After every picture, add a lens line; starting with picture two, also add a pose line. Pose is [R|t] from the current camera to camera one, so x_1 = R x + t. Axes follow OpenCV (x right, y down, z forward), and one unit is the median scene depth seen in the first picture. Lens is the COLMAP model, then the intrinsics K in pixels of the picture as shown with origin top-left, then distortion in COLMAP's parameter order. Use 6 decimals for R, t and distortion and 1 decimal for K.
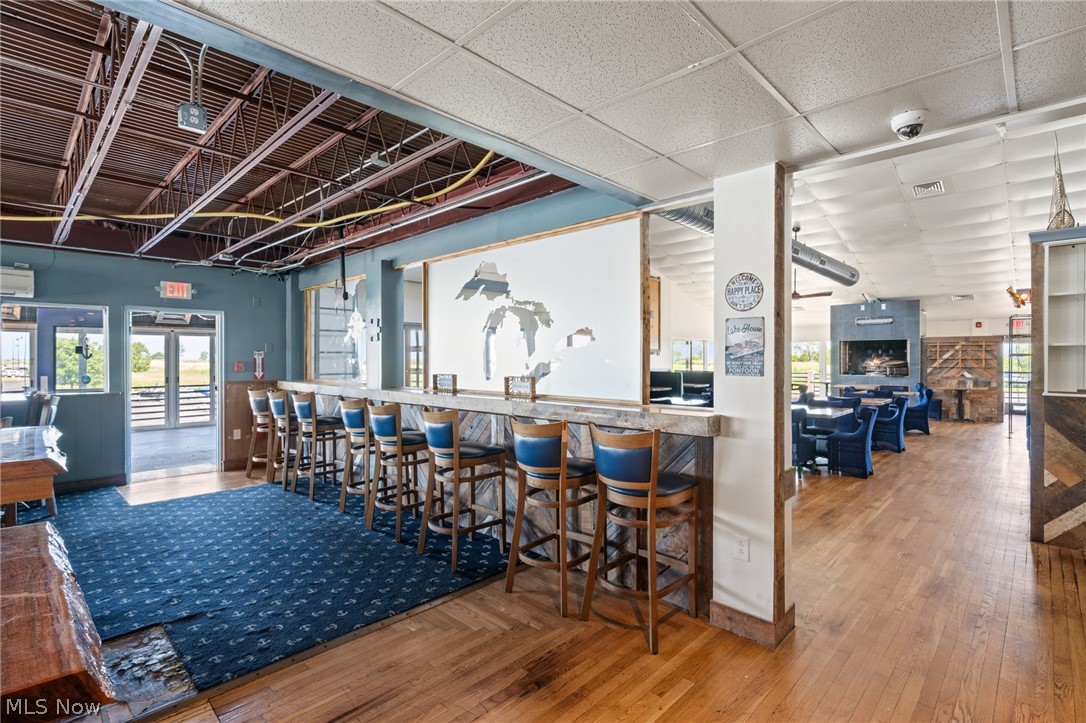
lens RADIAL K [[506.5, 0, 543.4], [0, 506.5, 359.4], [0, 0, 1]] dist [0.000978, 0.000187]
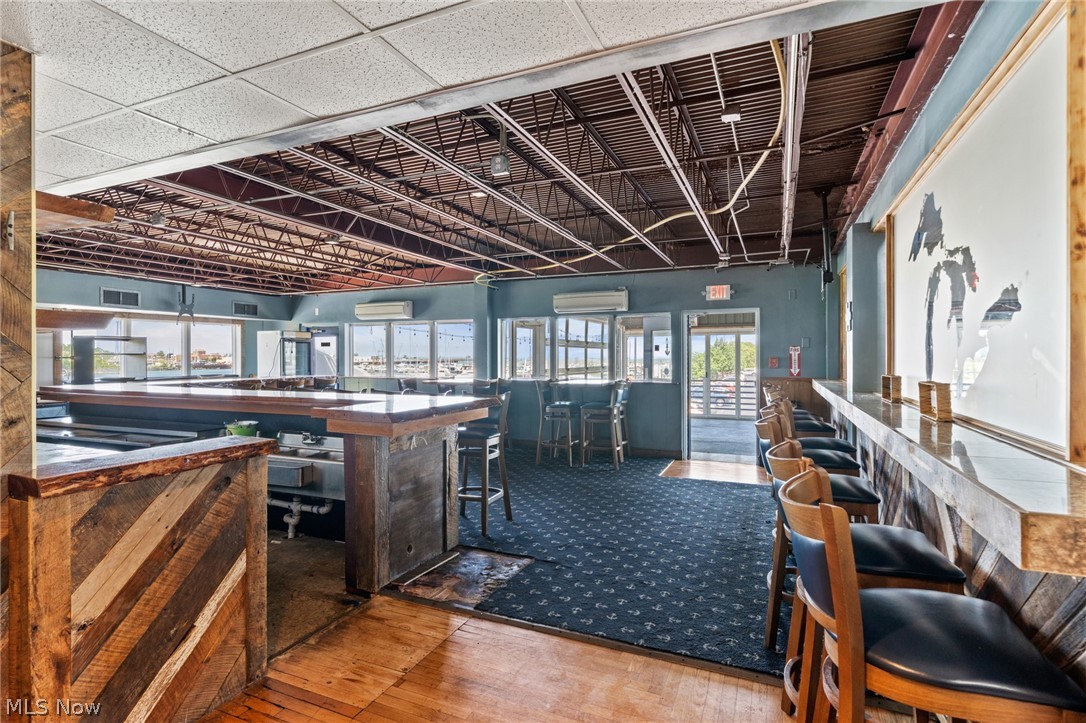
lens RADIAL K [[534.0, 0, 543.5], [0, 534.0, 359.4], [0, 0, 1]] dist [-0.001950, -0.000024]
pose [[0.348152, 0.004179, -0.937429, 0.361223], [0.000986, 0.999988, 0.004824, 0.004364], [0.937438, -0.002604, 0.348143, 0.372958]]
